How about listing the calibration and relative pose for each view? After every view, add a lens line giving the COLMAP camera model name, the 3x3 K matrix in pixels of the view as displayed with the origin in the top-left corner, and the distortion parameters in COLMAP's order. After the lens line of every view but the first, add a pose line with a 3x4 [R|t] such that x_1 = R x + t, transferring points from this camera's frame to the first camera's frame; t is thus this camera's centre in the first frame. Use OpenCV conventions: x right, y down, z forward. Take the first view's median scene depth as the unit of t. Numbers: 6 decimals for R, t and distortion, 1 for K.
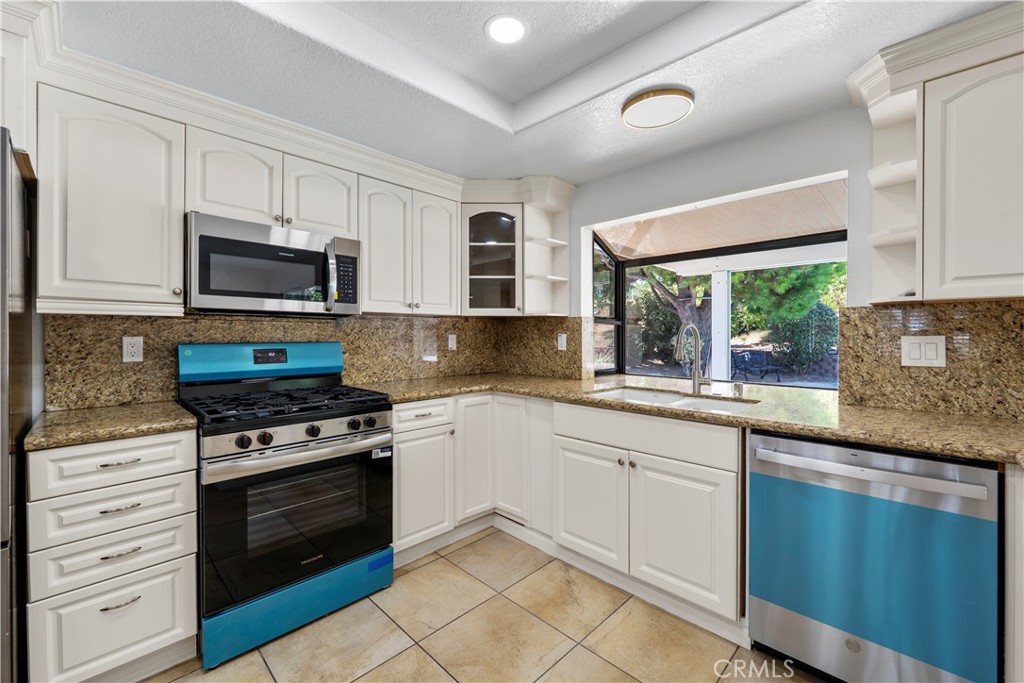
lens RADIAL K [[418.3, 0, 508.2], [0, 418.3, 339.3], [0, 0, 1]] dist [-0.001914, -0.000776]
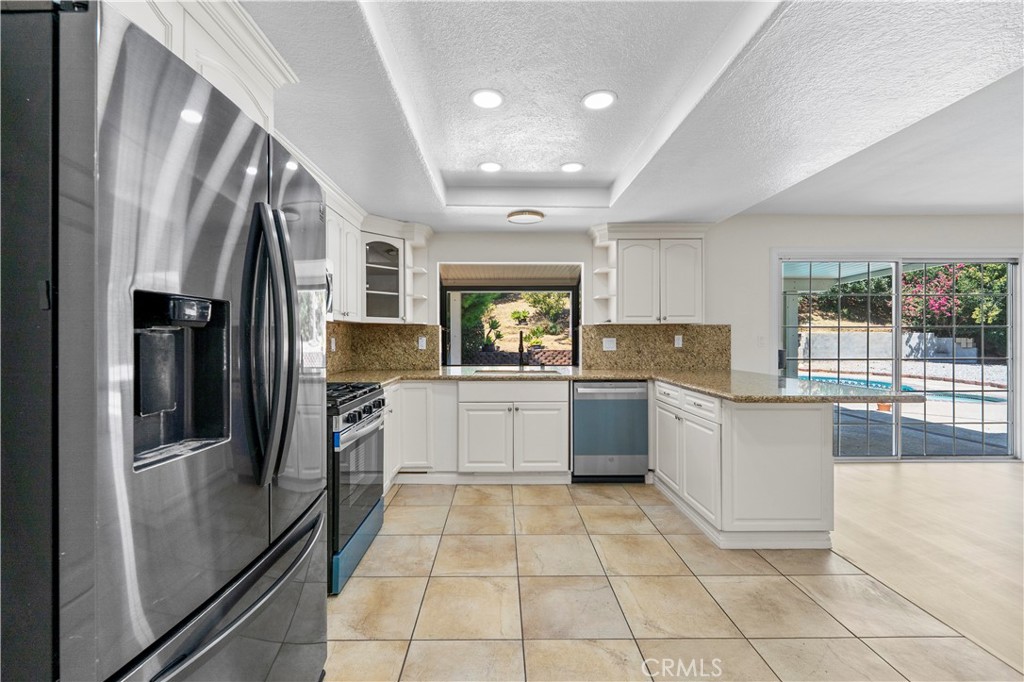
lens RADIAL K [[418.3, 0, 497.3], [0, 418.3, 340.7], [0, 0, 1]] dist [-0.001914, -0.000776]
pose [[0.712020, -0.006845, 0.702126, -0.917084], [0.009764, 0.999952, -0.000153, 0.001239], [-0.702092, 0.006965, 0.712053, -0.209991]]
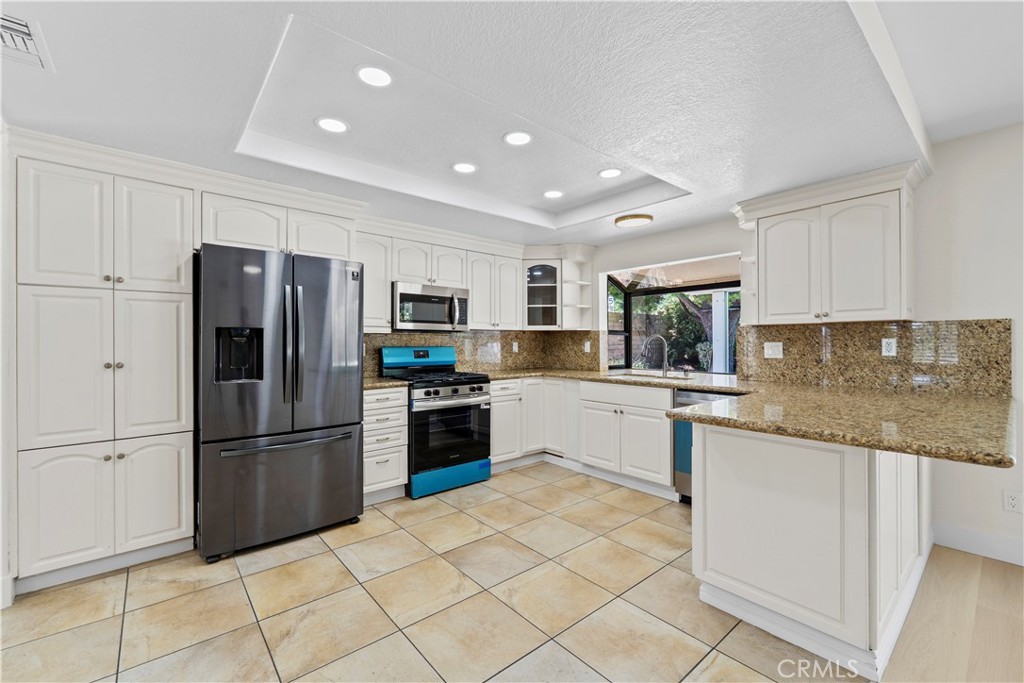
lens RADIAL K [[418.3, 0, 508.9], [0, 418.3, 343.9], [0, 0, 1]] dist [-0.001914, -0.000776]
pose [[0.996007, -0.001653, -0.089256, -0.030243], [0.000928, 0.999966, -0.008164, 0.011073], [0.089267, 0.008049, 0.995975, -0.790057]]
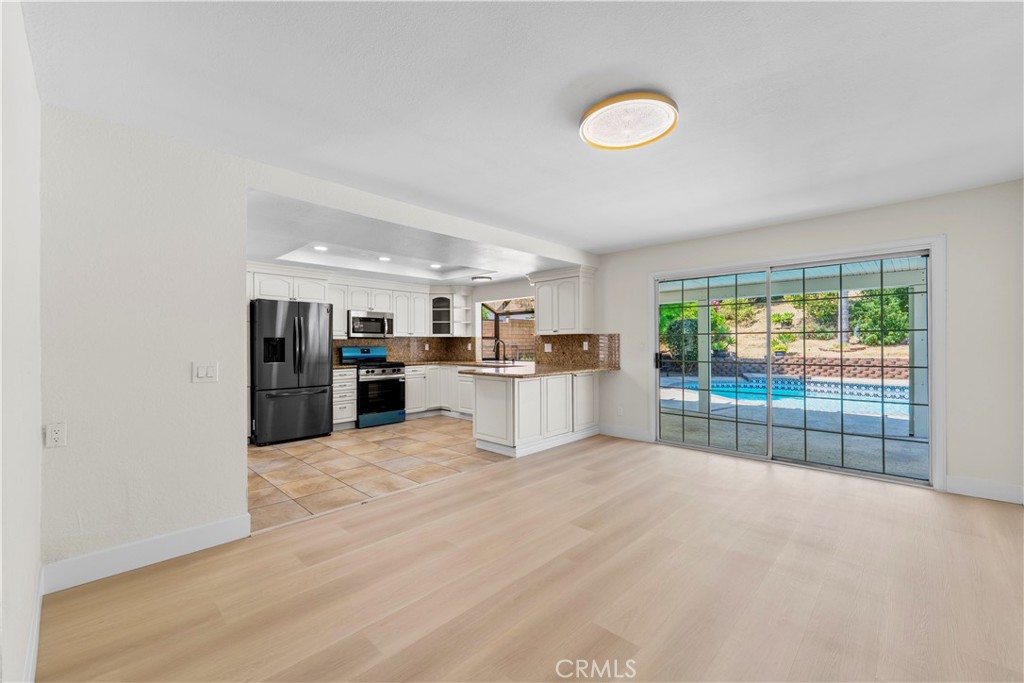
lens RADIAL K [[418.3, 0, 504.7], [0, 418.3, 341.7], [0, 0, 1]] dist [-0.001914, -0.000776]
pose [[0.999979, -0.004392, 0.004832, 0.460125], [0.004470, 0.999857, -0.016301, 0.025954], [-0.004759, 0.016322, 0.999855, -2.152657]]
